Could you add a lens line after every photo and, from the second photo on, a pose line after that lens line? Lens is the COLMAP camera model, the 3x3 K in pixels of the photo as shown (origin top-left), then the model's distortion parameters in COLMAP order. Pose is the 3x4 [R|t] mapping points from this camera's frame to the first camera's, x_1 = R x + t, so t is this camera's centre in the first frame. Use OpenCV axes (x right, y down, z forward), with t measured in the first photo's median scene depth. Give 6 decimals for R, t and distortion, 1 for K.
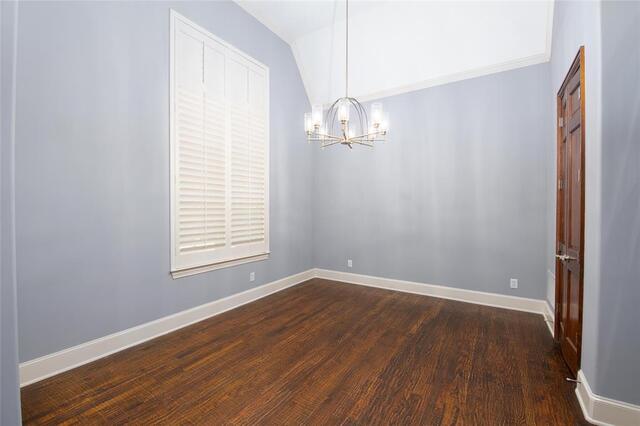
lens RADIAL K [[285.2, 0, 322.1], [0, 285.2, 210.6], [0, 0, 1]] dist [-0.013597, -0.003331]
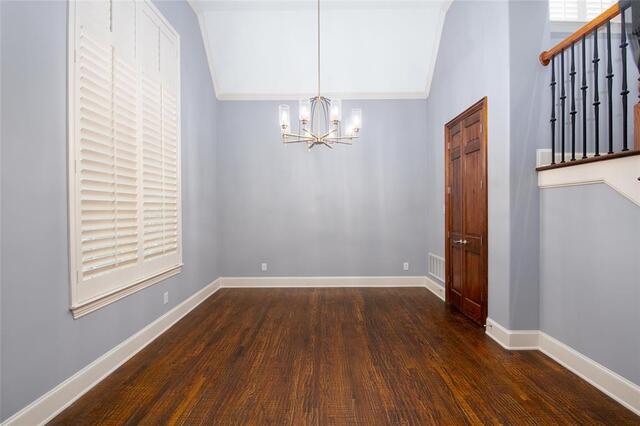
lens RADIAL K [[285.2, 0, 322.8], [0, 285.2, 209.8], [0, 0, 1]] dist [-0.013597, -0.003331]
pose [[0.836683, -0.010169, 0.547593, -0.363200], [0.013250, 0.999911, -0.001675, -0.001634], [-0.547527, 0.008657, 0.836743, 0.135223]]
